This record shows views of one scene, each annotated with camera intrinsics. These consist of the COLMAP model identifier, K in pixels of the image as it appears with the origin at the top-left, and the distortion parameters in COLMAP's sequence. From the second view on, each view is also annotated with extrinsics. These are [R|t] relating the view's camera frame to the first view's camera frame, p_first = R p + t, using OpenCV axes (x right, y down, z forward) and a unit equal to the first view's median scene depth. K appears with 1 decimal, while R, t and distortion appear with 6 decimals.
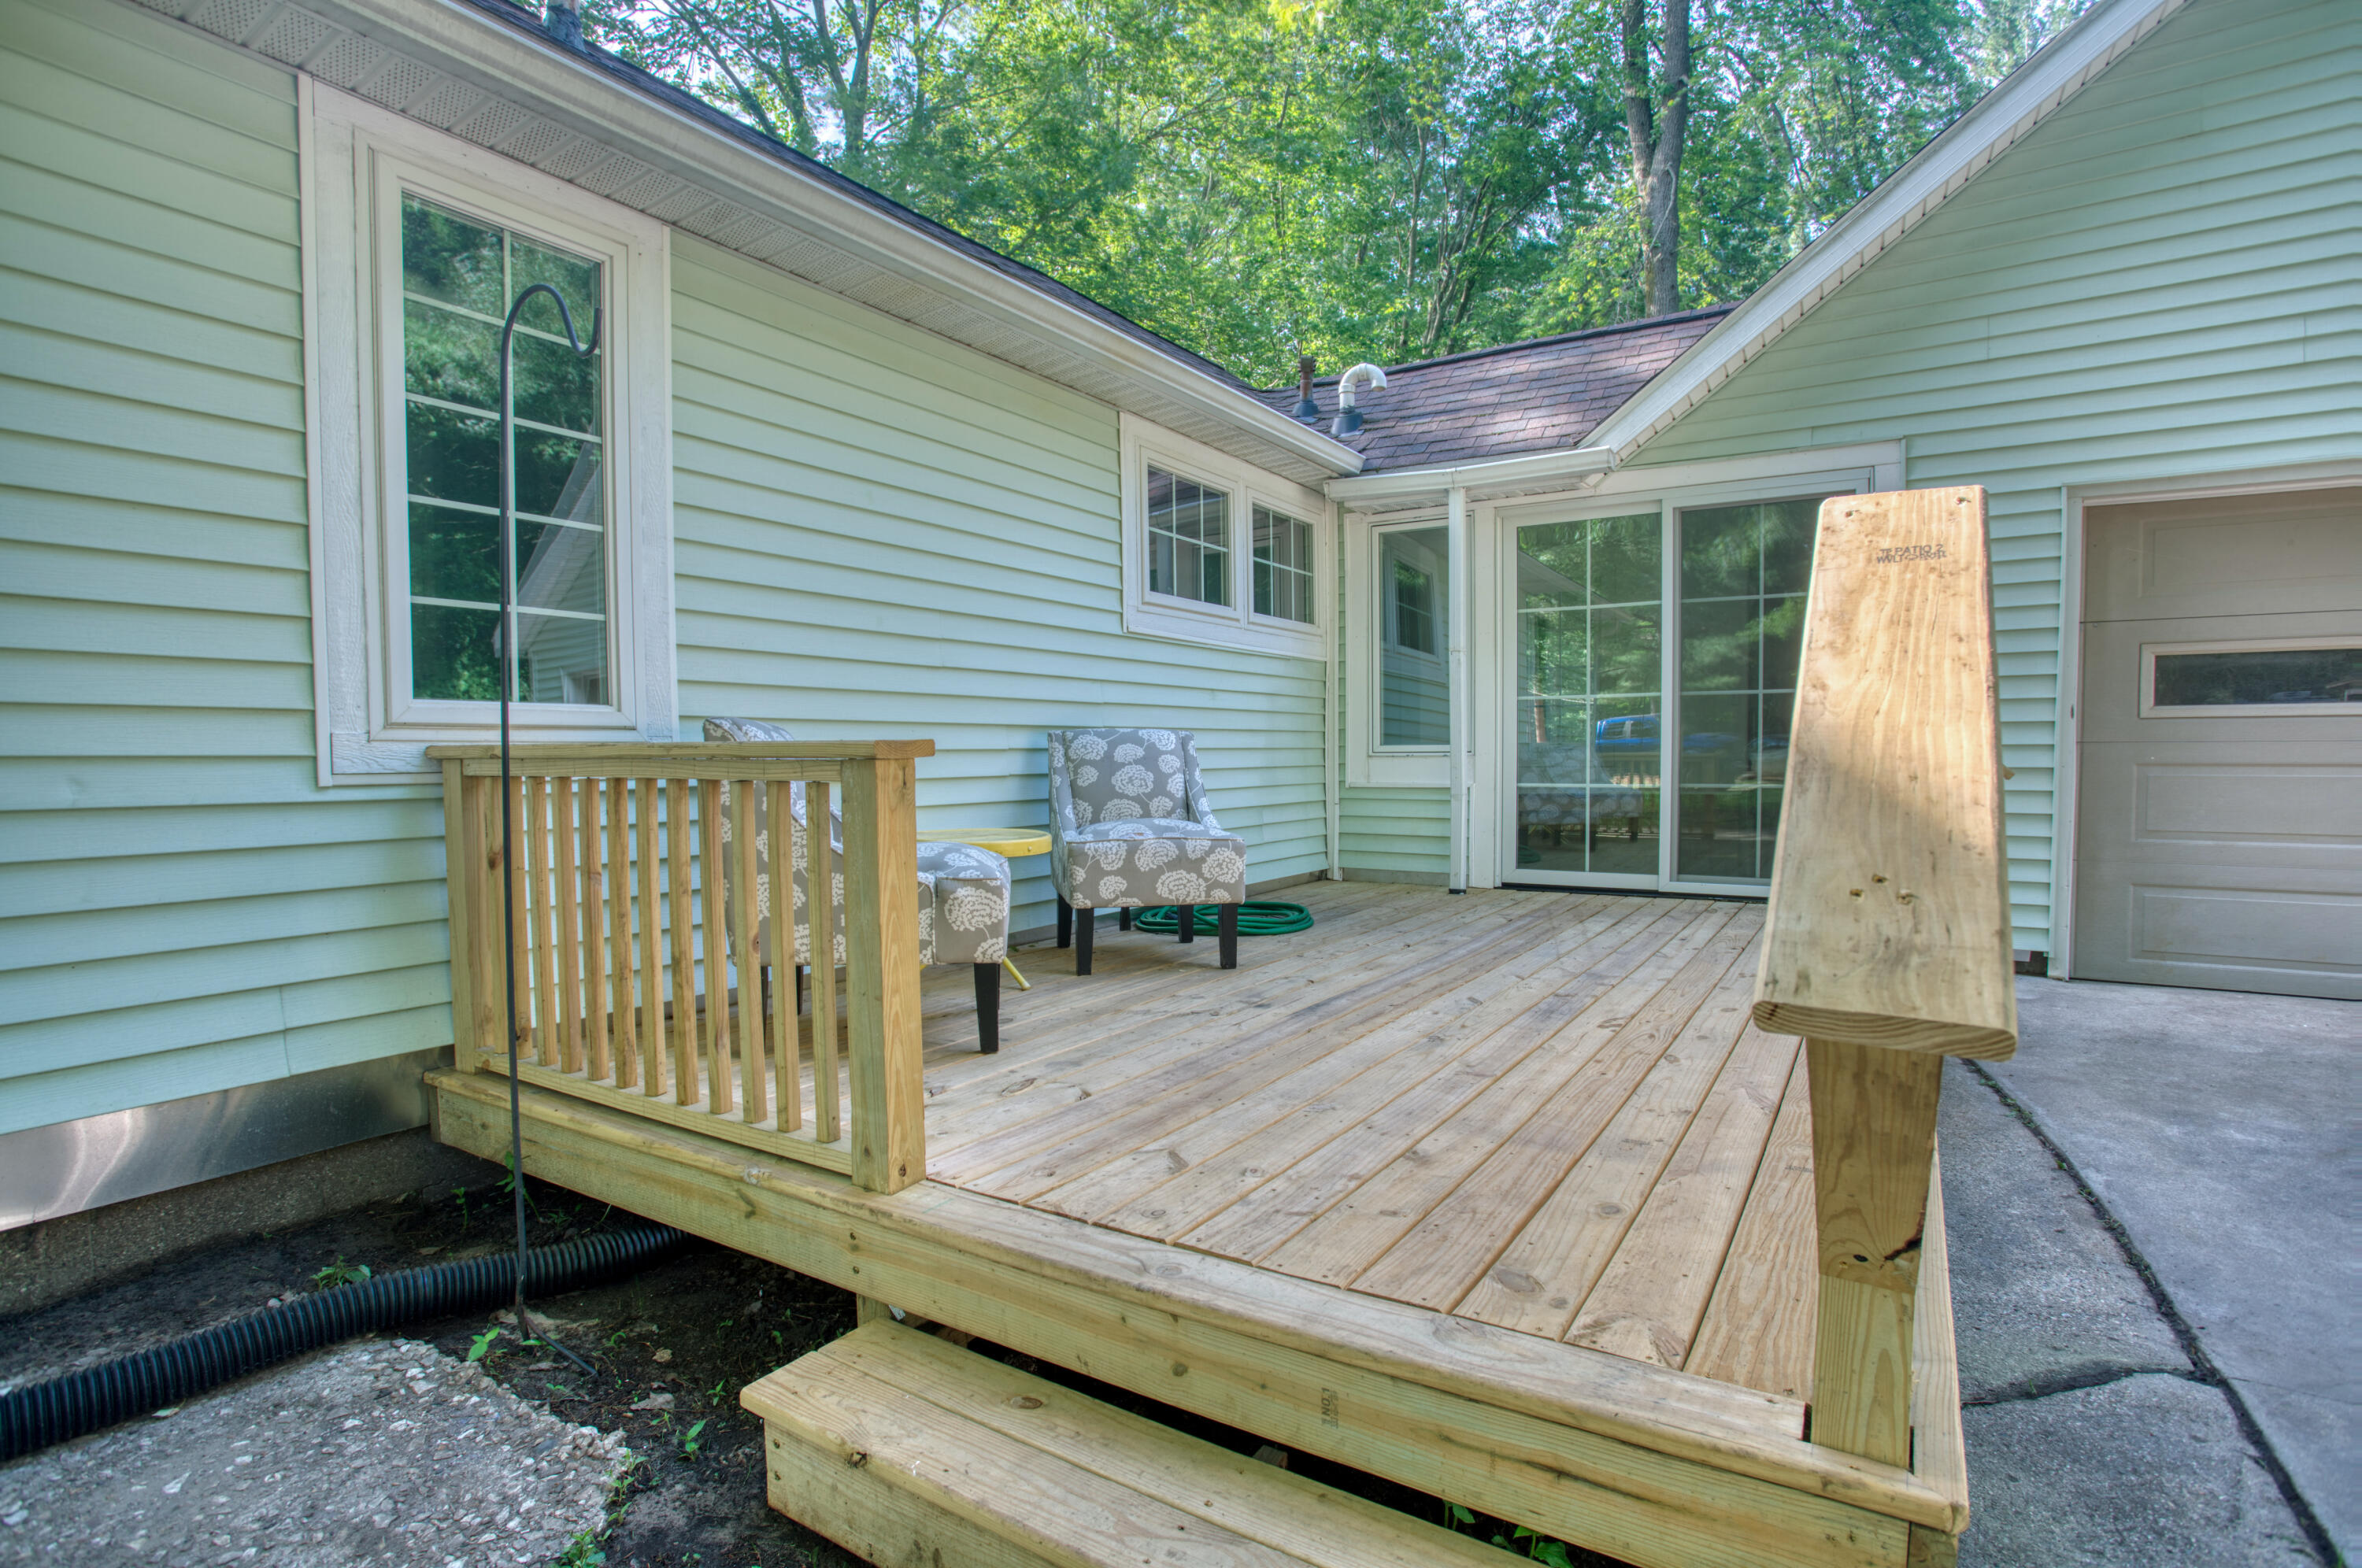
lens RADIAL K [[1157.3, 0, 1178.6], [0, 1157.3, 797.2], [0, 0, 1]] dist [0.002763, -0.000087]
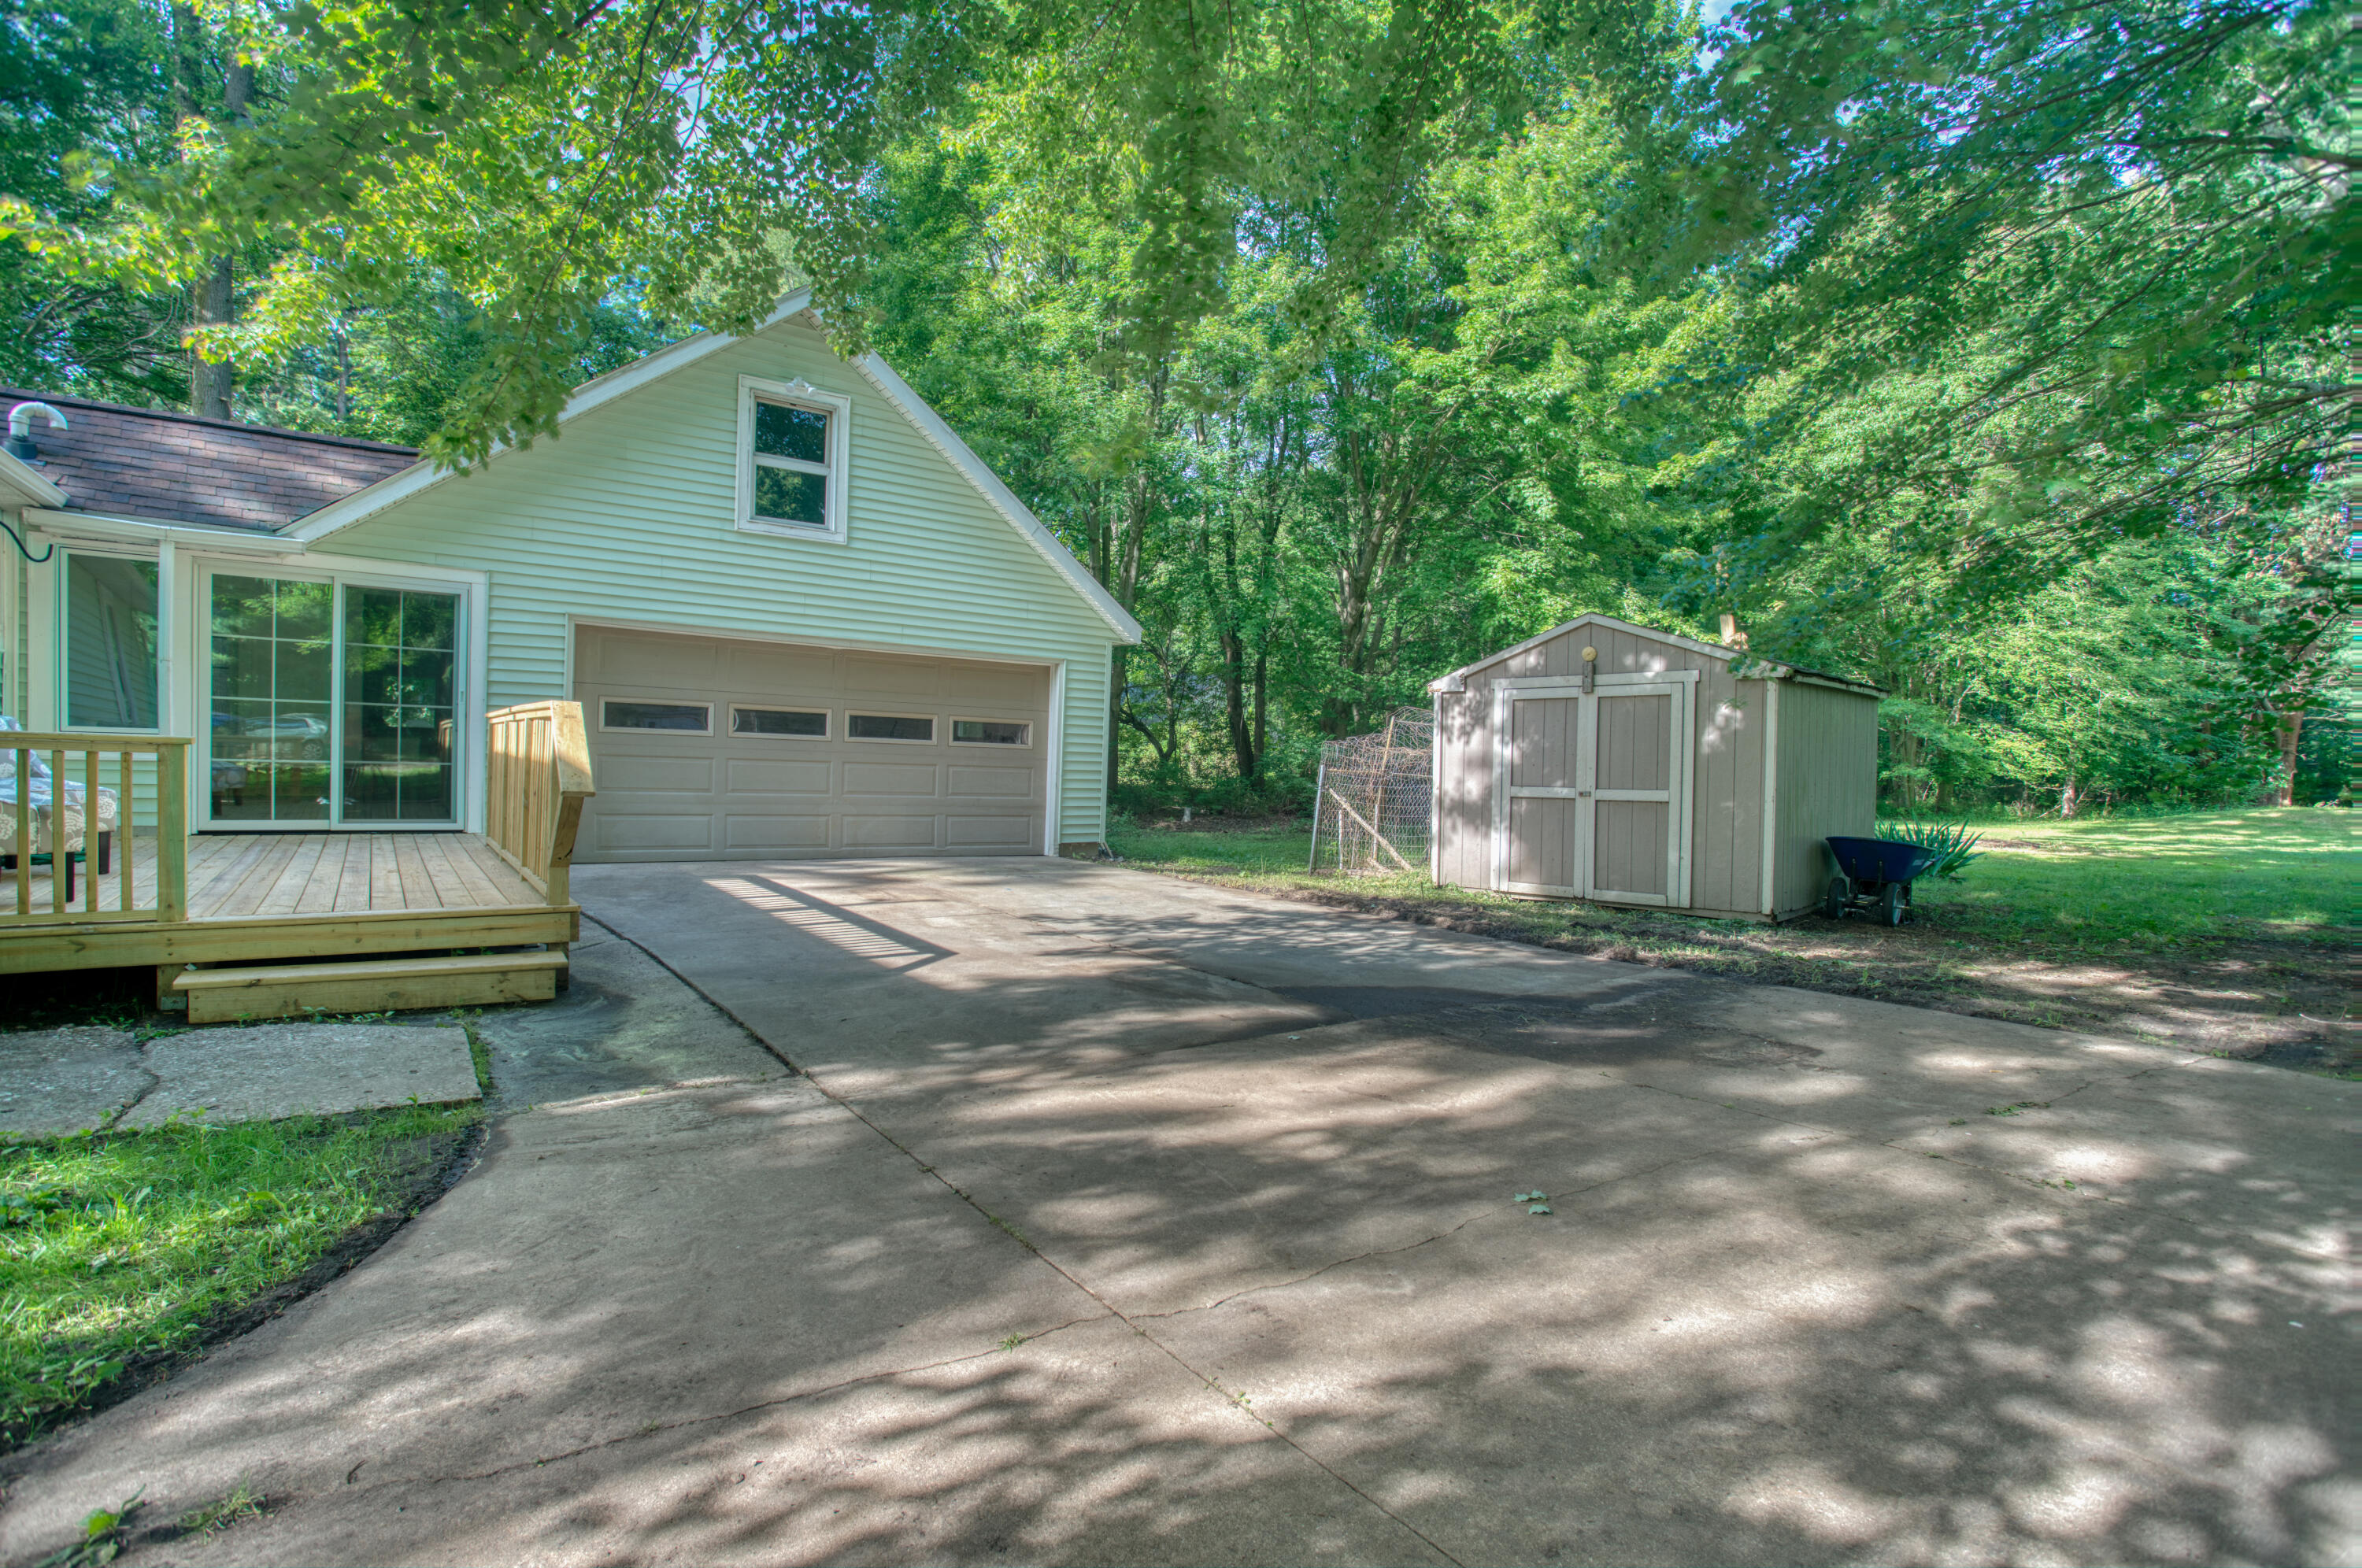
lens RADIAL K [[1165.9, 0, 1182.2], [0, 1165.9, 776.0], [0, 0, 1]] dist [0.000424, 0.000257]
pose [[0.392638, 0.002015, 0.919691, -0.655269], [-0.001416, 0.999998, -0.001586, 0.011160], [-0.919692, -0.000679, 0.392640, -0.748968]]
